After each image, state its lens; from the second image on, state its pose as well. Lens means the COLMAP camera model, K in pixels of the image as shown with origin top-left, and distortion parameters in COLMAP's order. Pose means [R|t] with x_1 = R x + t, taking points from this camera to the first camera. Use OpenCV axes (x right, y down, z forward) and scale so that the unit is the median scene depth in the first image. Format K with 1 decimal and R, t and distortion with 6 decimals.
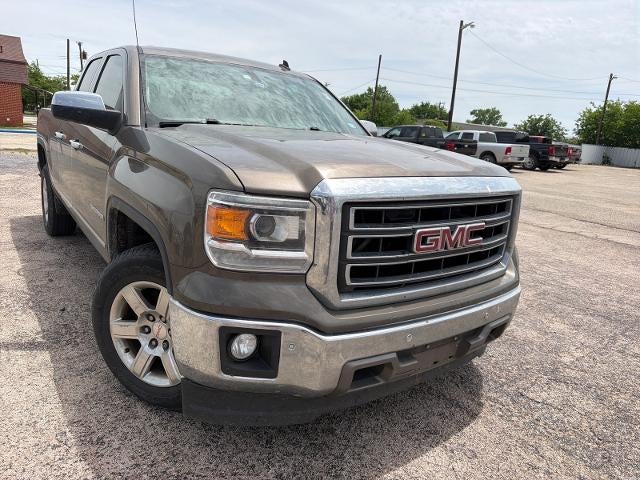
lens RADIAL K [[456.4, 0, 319.7], [0, 456.4, 238.9], [0, 0, 1]] dist [-0.024298, 0.007708]
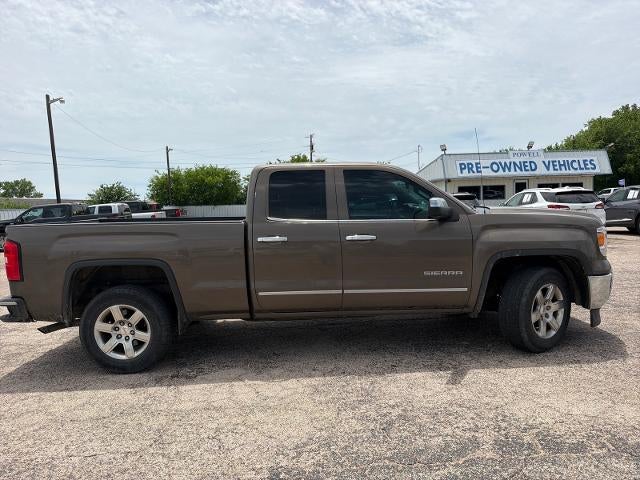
lens RADIAL K [[462.5, 0, 325.6], [0, 462.5, 232.6], [0, 0, 1]] dist [-0.002059, -0.023164]
pose [[0.579165, -0.141890, 0.802767, -0.109570], [0.265808, 0.963788, -0.021419, -0.014942], [-0.770659, 0.225787, 0.595907, 0.019804]]
